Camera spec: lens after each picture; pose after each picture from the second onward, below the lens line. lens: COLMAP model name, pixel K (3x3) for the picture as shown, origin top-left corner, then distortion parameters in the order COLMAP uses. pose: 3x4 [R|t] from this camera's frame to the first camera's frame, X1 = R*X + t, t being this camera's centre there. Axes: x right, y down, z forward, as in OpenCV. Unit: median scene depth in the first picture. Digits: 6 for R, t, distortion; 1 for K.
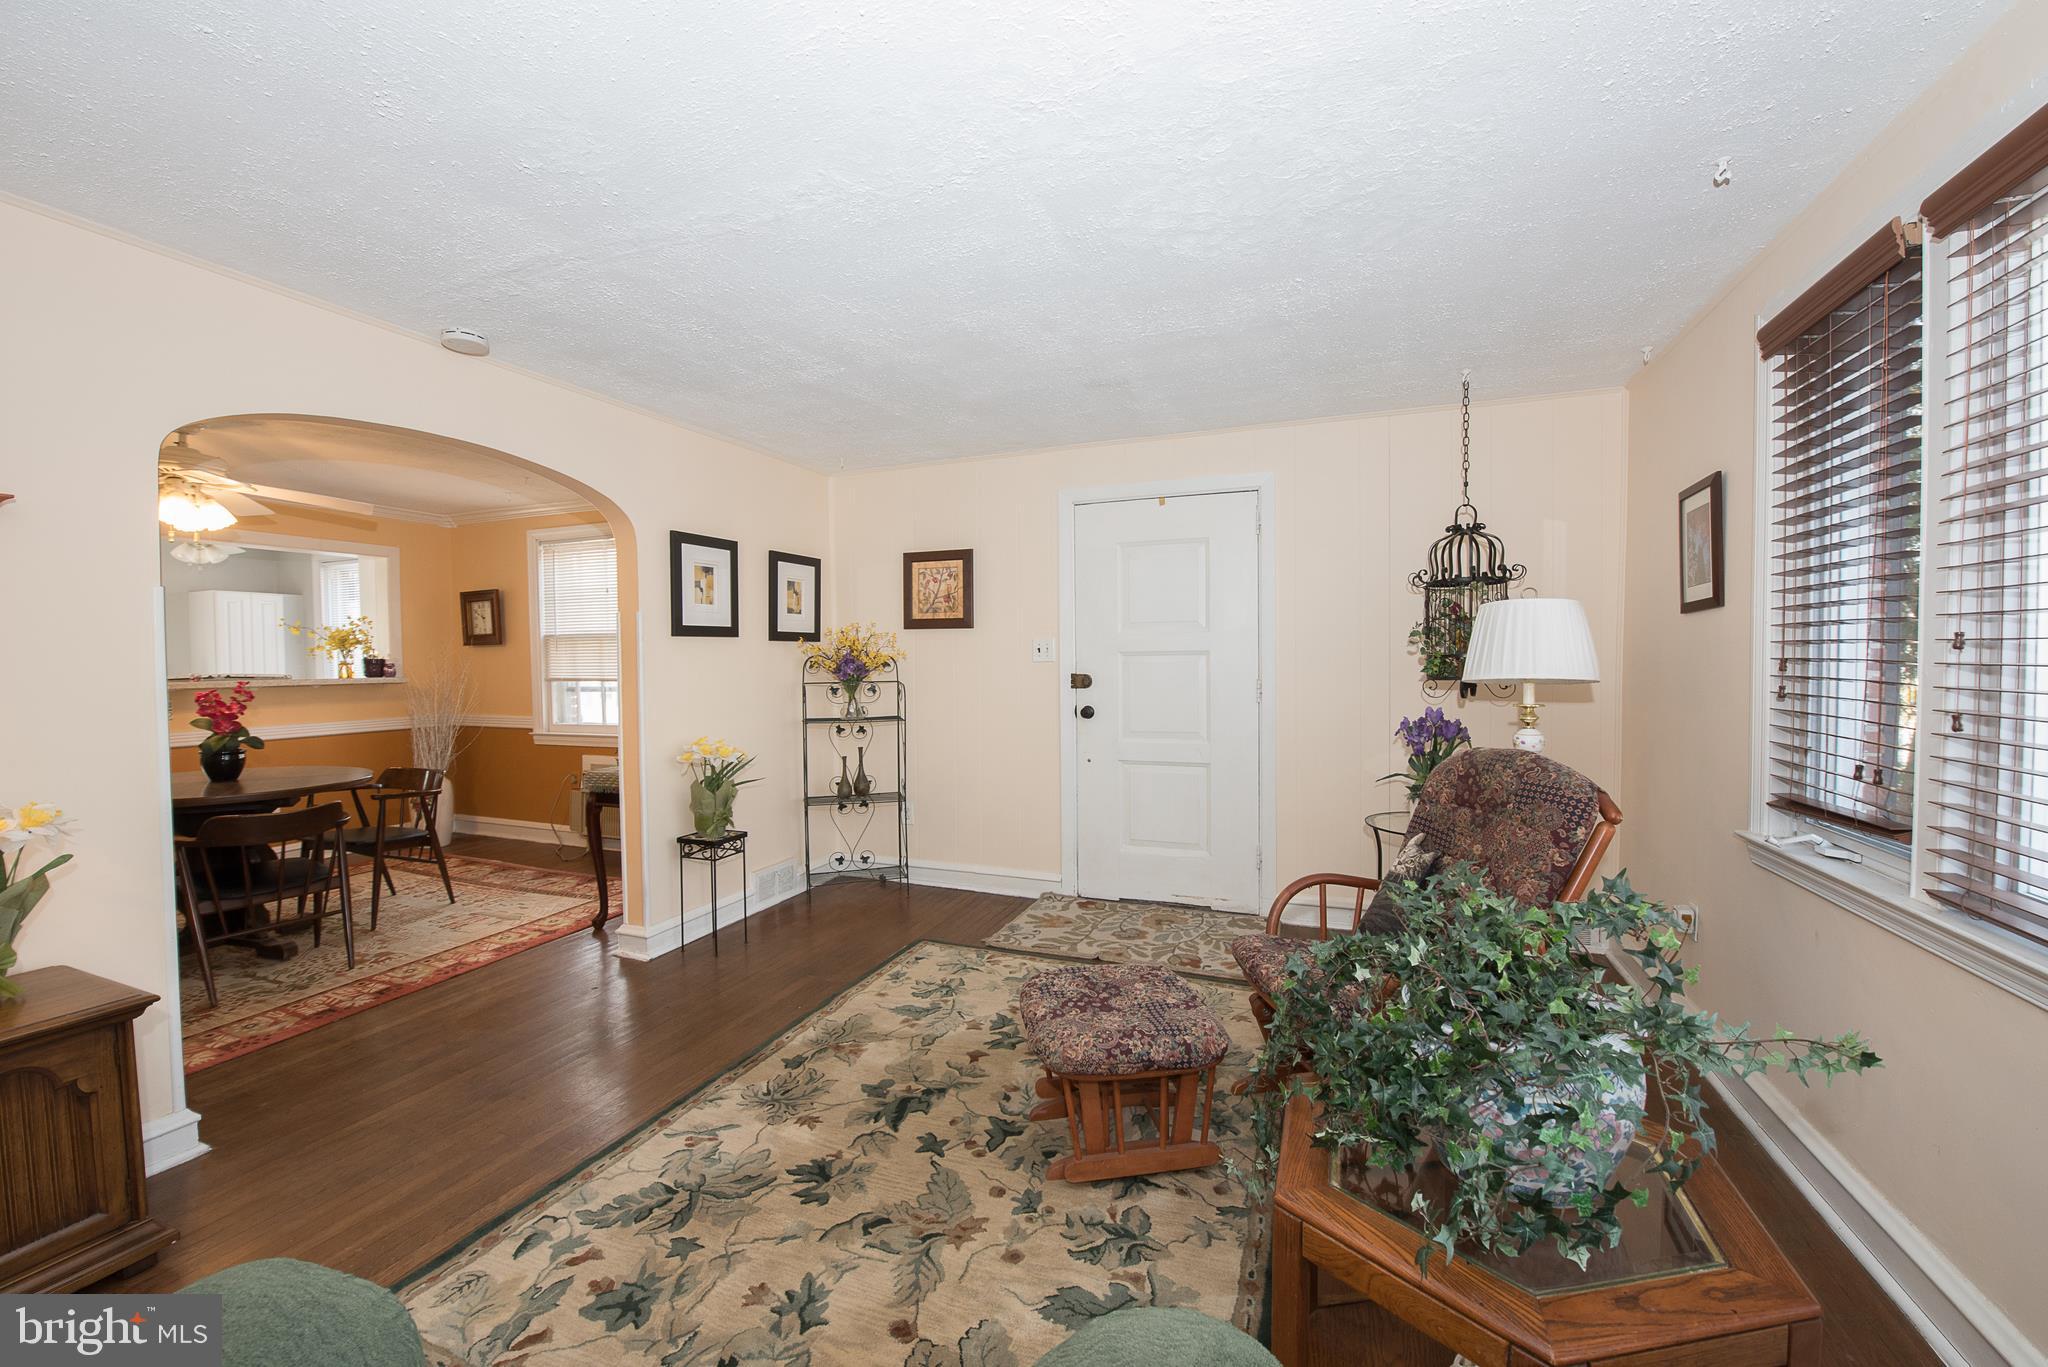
lens RADIAL K [[812.1, 0, 1018.5], [0, 812.1, 682.5], [0, 0, 1]] dist [-0.016863, -0.001418]
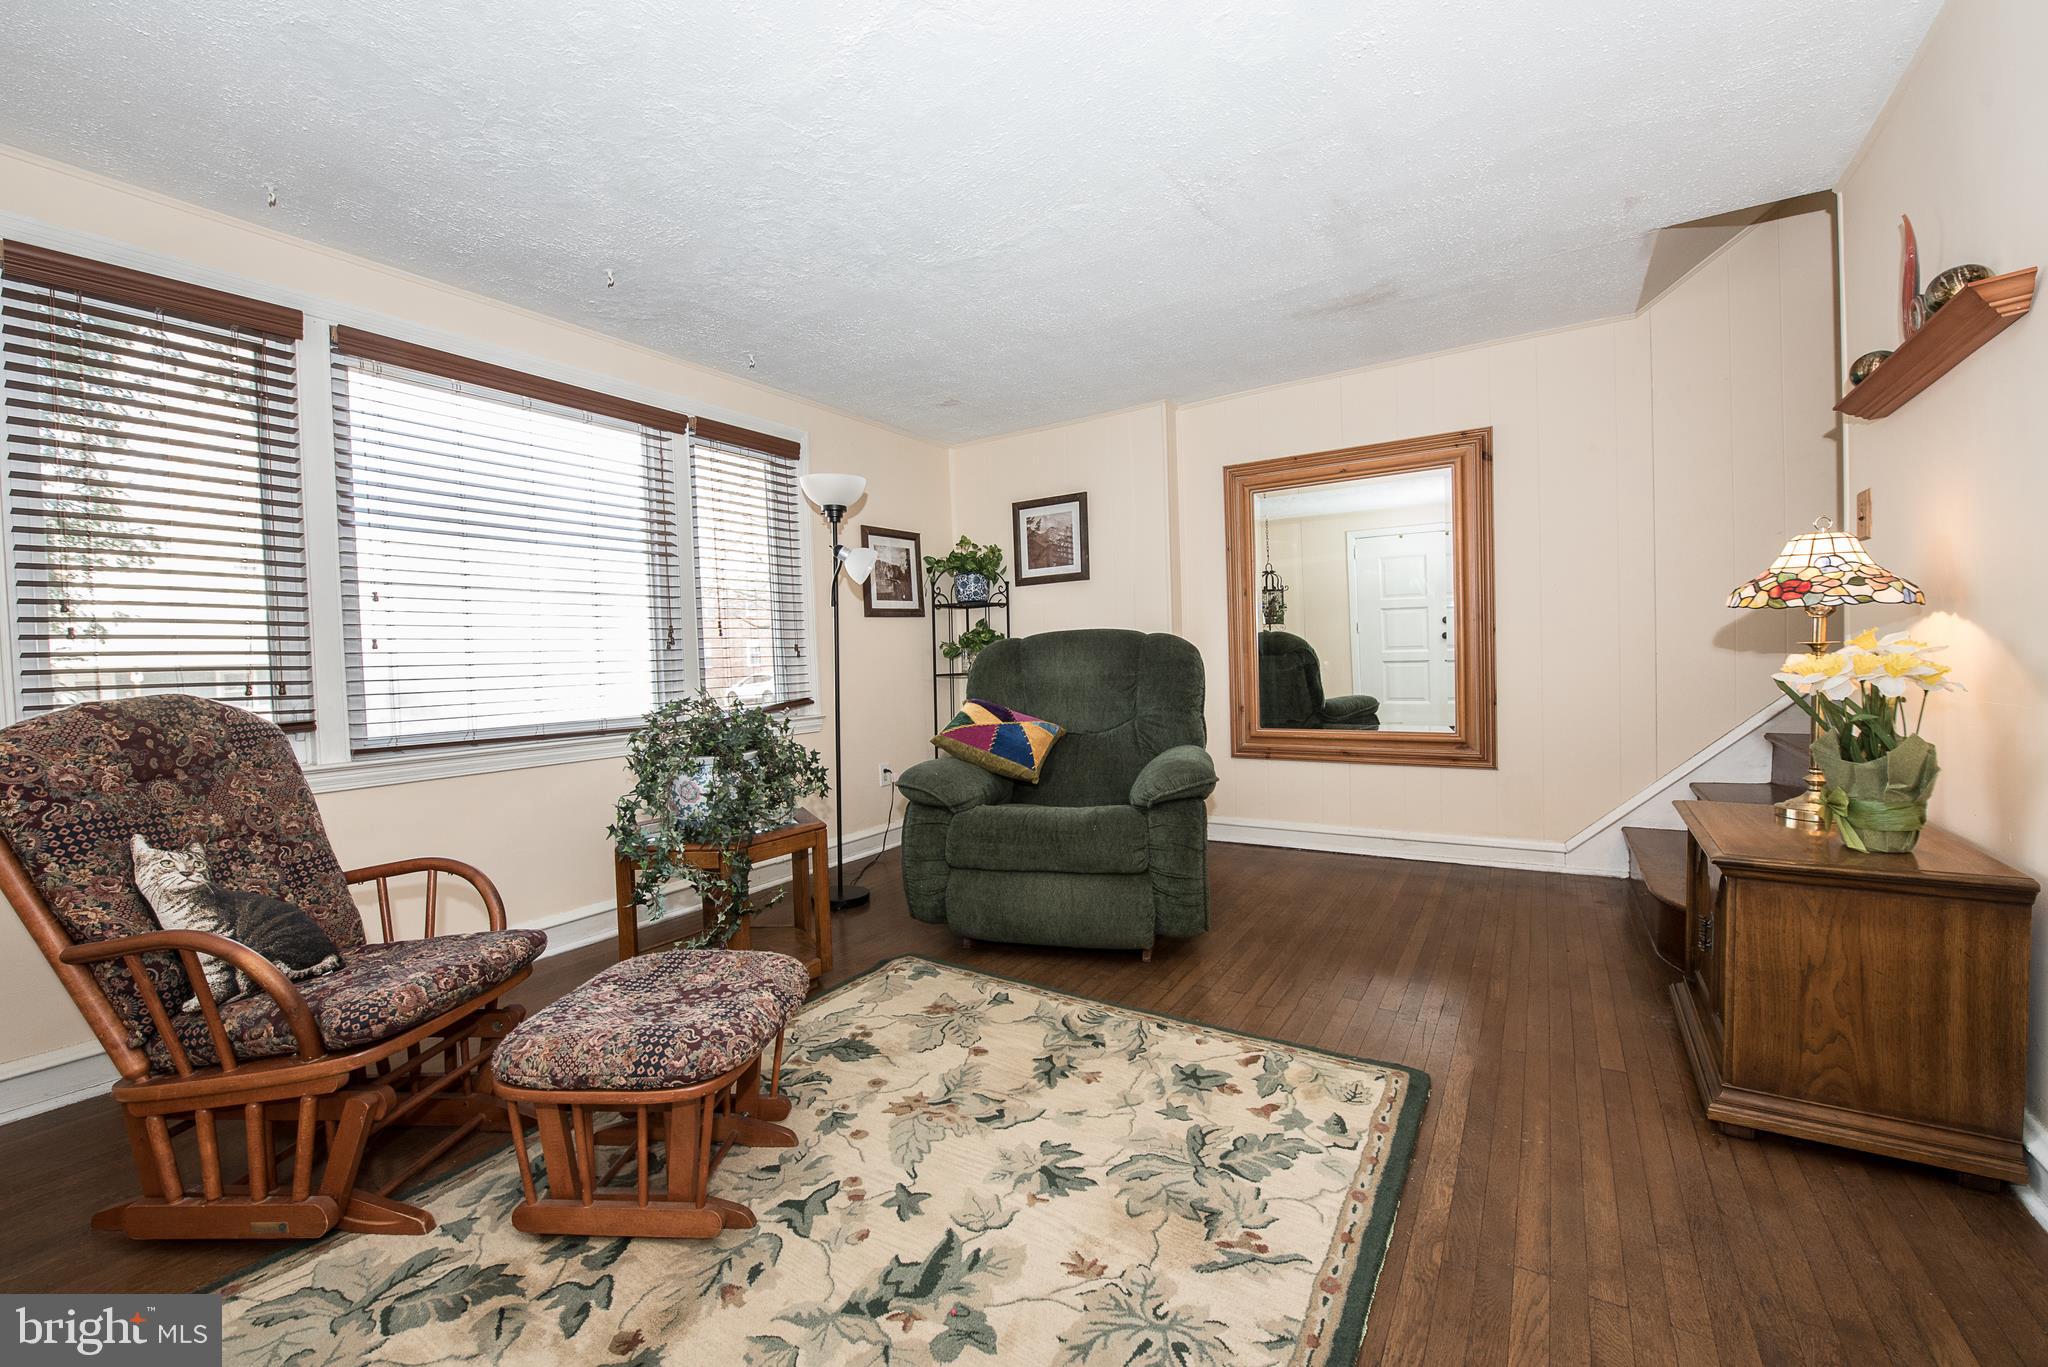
lens RADIAL K [[812.1, 0, 1015.7], [0, 812.1, 679.3], [0, 0, 1]] dist [-0.016863, -0.001418]
pose [[-0.979023, 0.037560, 0.200256, -0.179570], [0.048037, 0.997705, 0.047717, 0.036038], [-0.198004, 0.056335, -0.978581, 0.816186]]
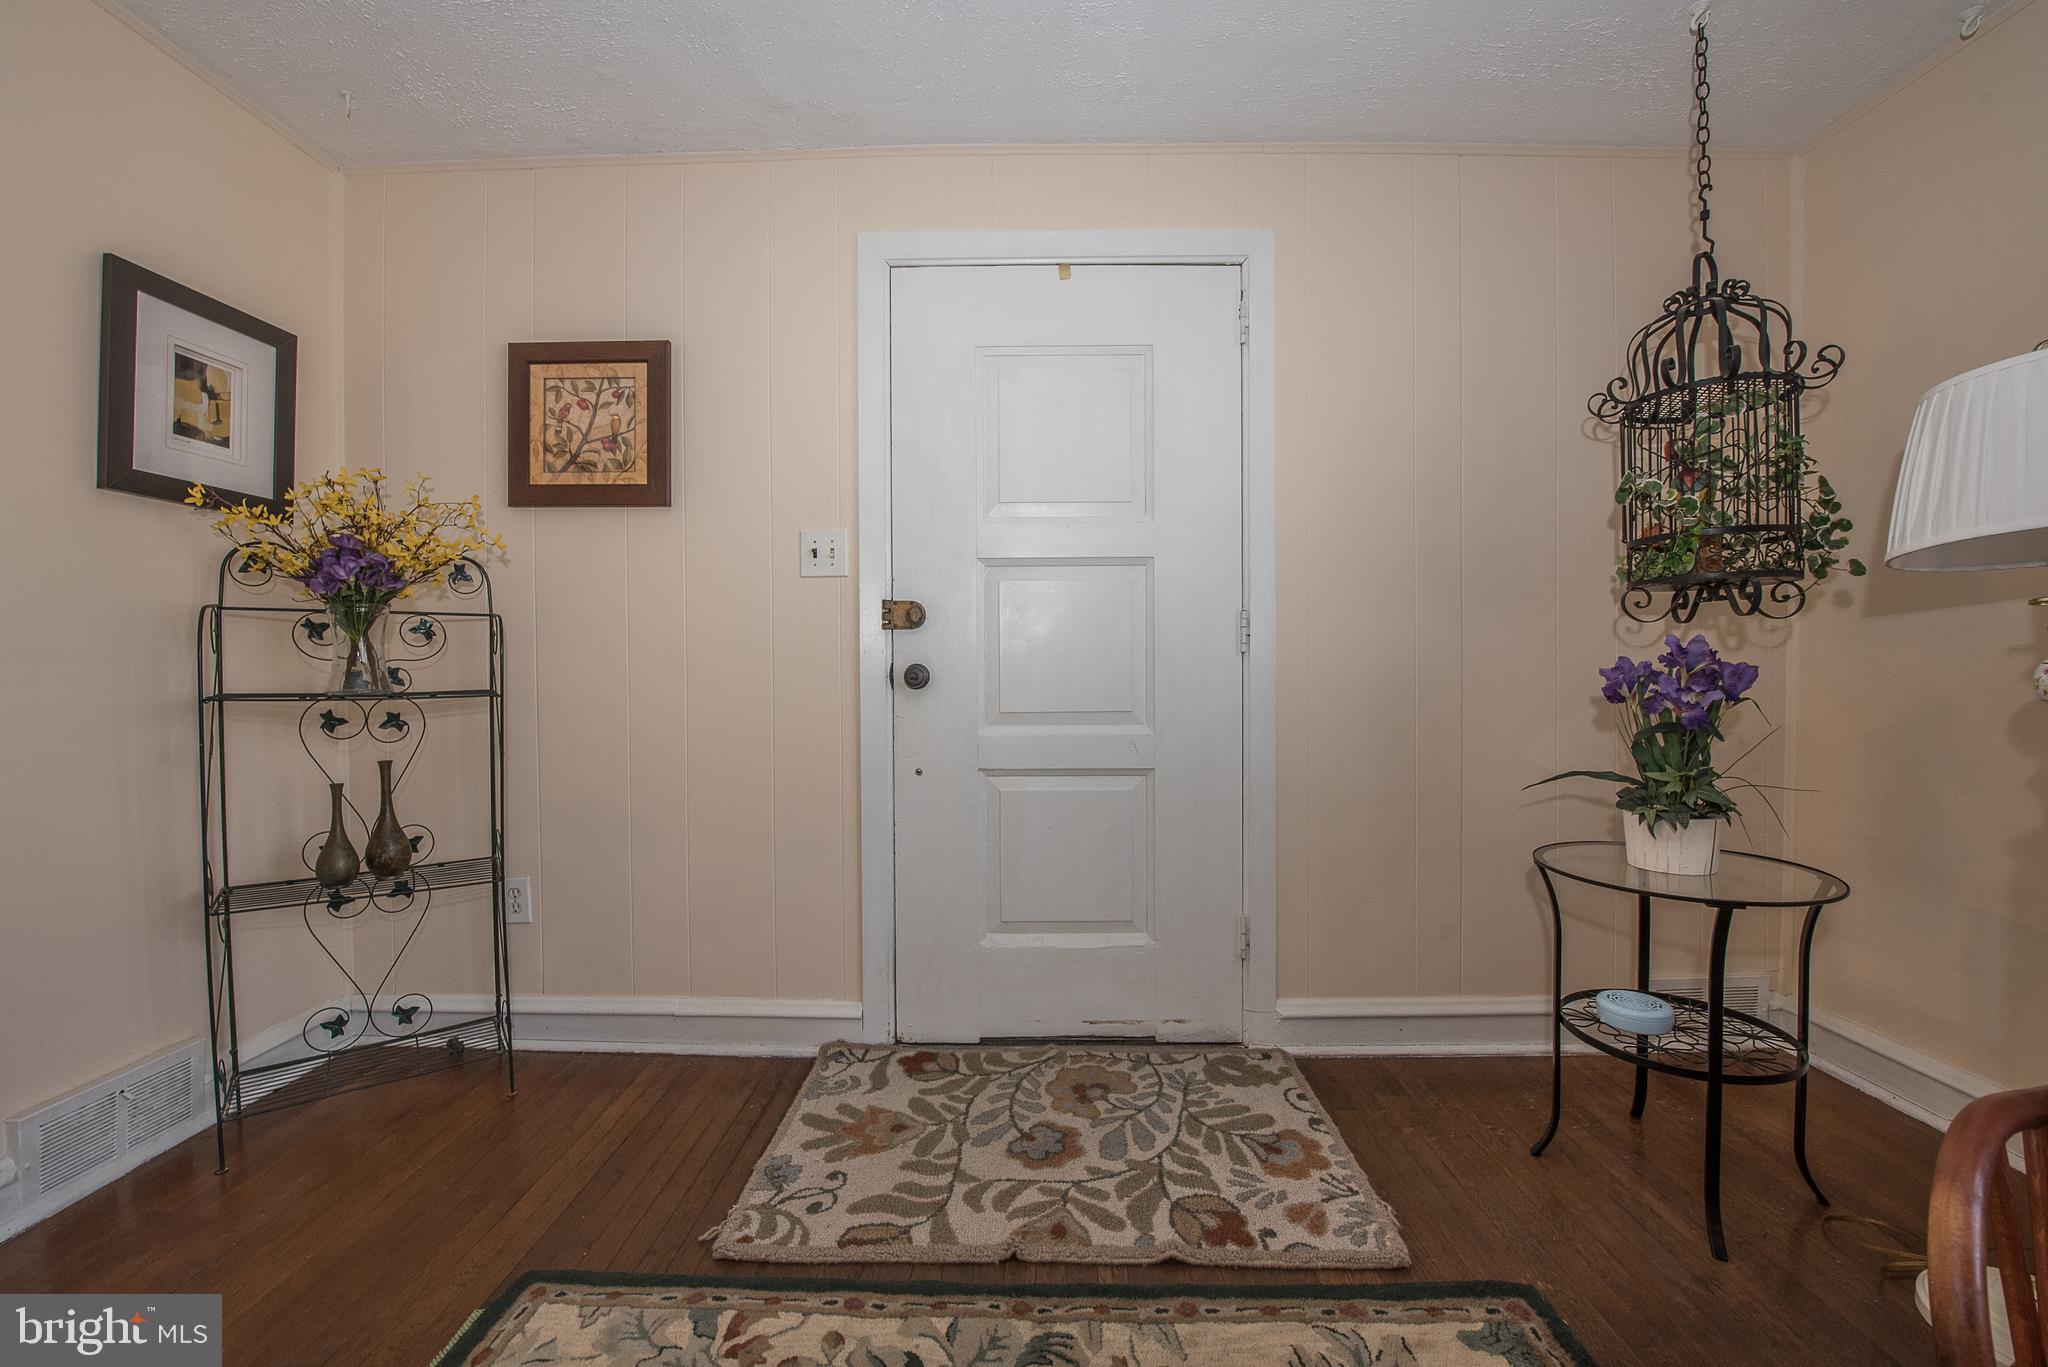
lens RADIAL K [[812.1, 0, 1022.8], [0, 812.1, 684.0], [0, 0, 1]] dist [-0.016863, -0.001418]
pose [[0.932662, 0.001207, 0.360749, -0.034389], [0.002905, 0.999937, -0.010856, 0.046077], [-0.360740, 0.011173, 0.932600, 0.493527]]
